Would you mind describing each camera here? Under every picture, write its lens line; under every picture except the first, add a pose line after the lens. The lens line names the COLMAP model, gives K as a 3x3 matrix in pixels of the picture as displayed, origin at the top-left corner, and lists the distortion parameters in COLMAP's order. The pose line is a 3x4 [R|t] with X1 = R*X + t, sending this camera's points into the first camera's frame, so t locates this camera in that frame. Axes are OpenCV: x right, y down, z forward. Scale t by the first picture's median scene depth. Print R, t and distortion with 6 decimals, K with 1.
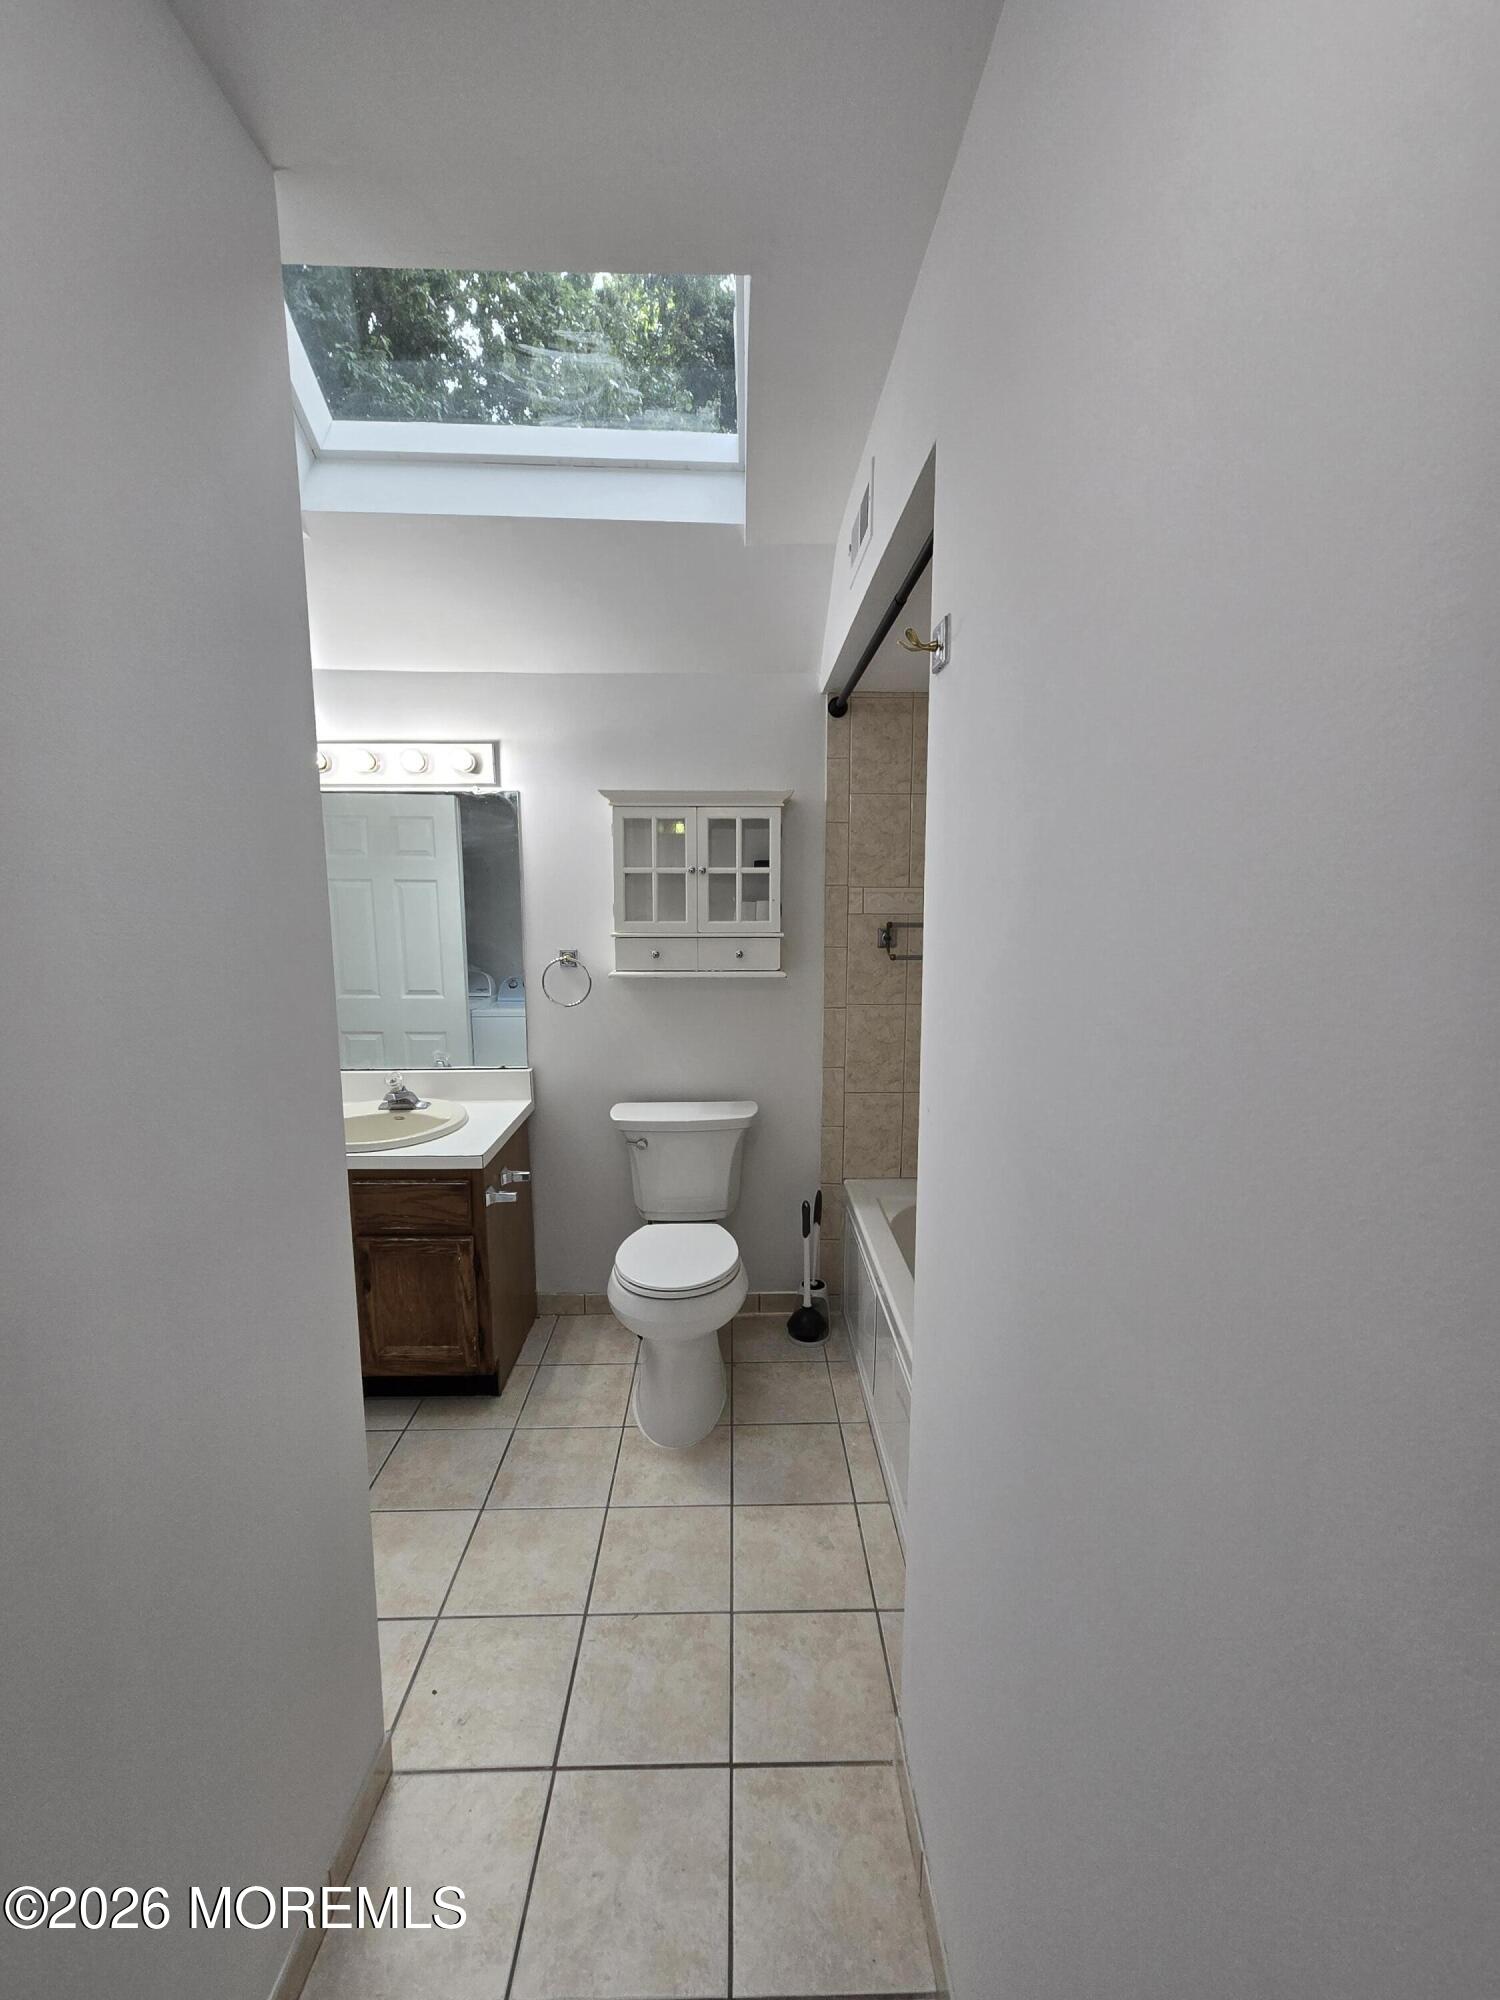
lens RADIAL K [[822.7, 0, 755.1], [0, 822.7, 1007.1], [0, 0, 1]] dist [-0.003197, 0.002903]
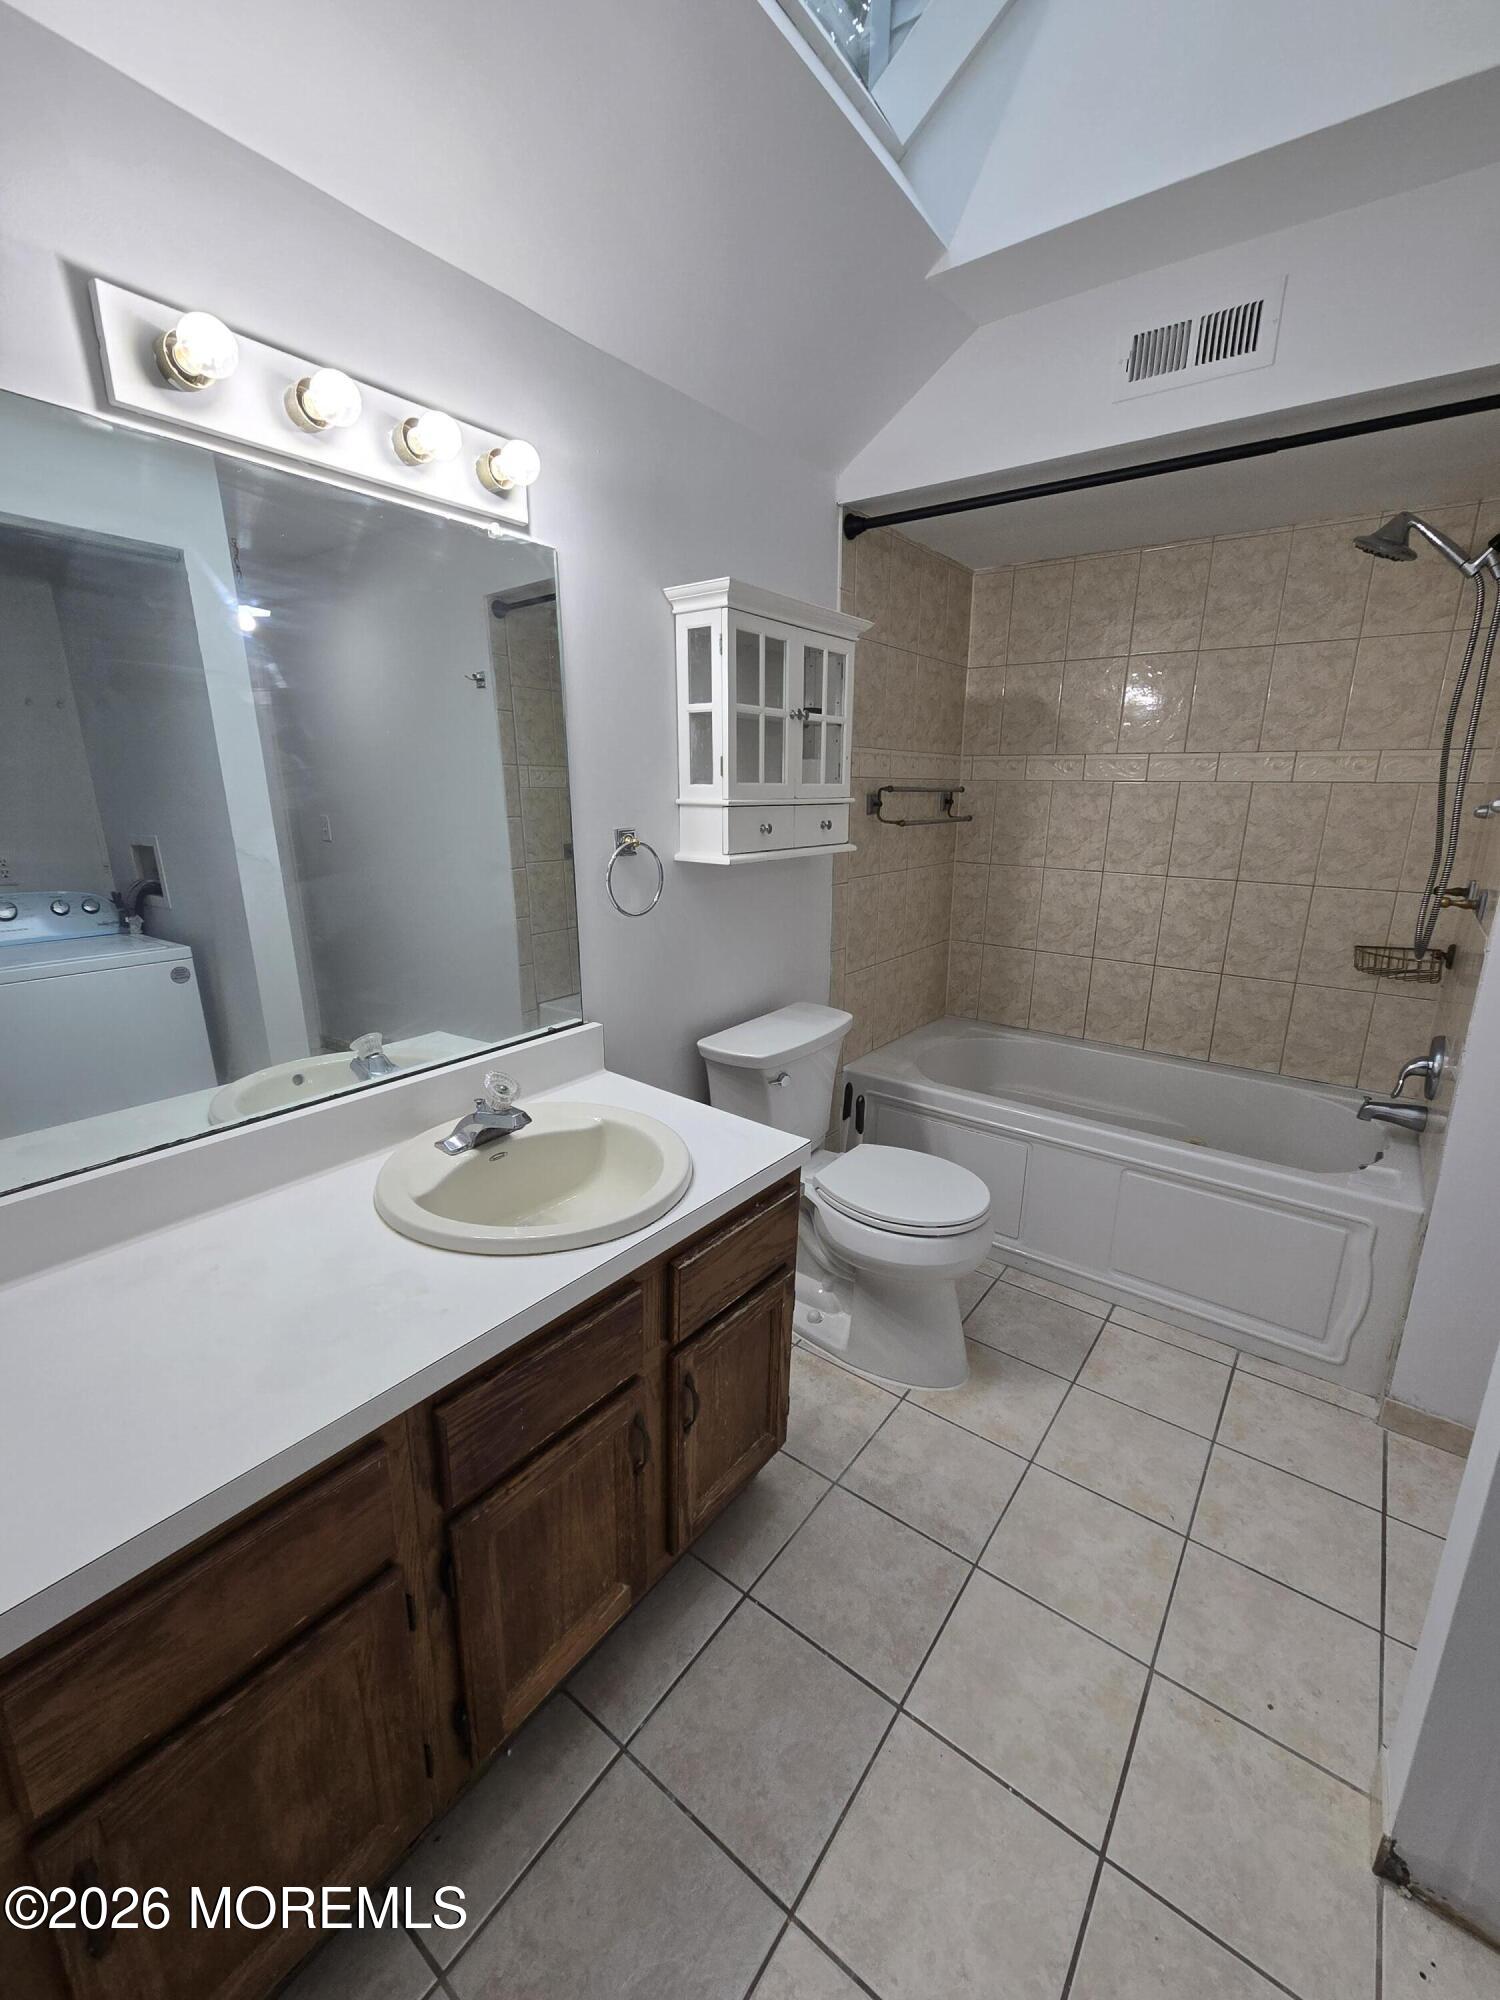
lens RADIAL K [[822.7, 0, 757.3], [0, 822.7, 998.2], [0, 0, 1]] dist [-0.003197, 0.002903]
pose [[0.617628, -0.194051, 0.762155, -0.721454], [0.093144, 0.980310, 0.174114, -0.044655], [-0.780935, -0.036548, 0.623542, 0.538651]]
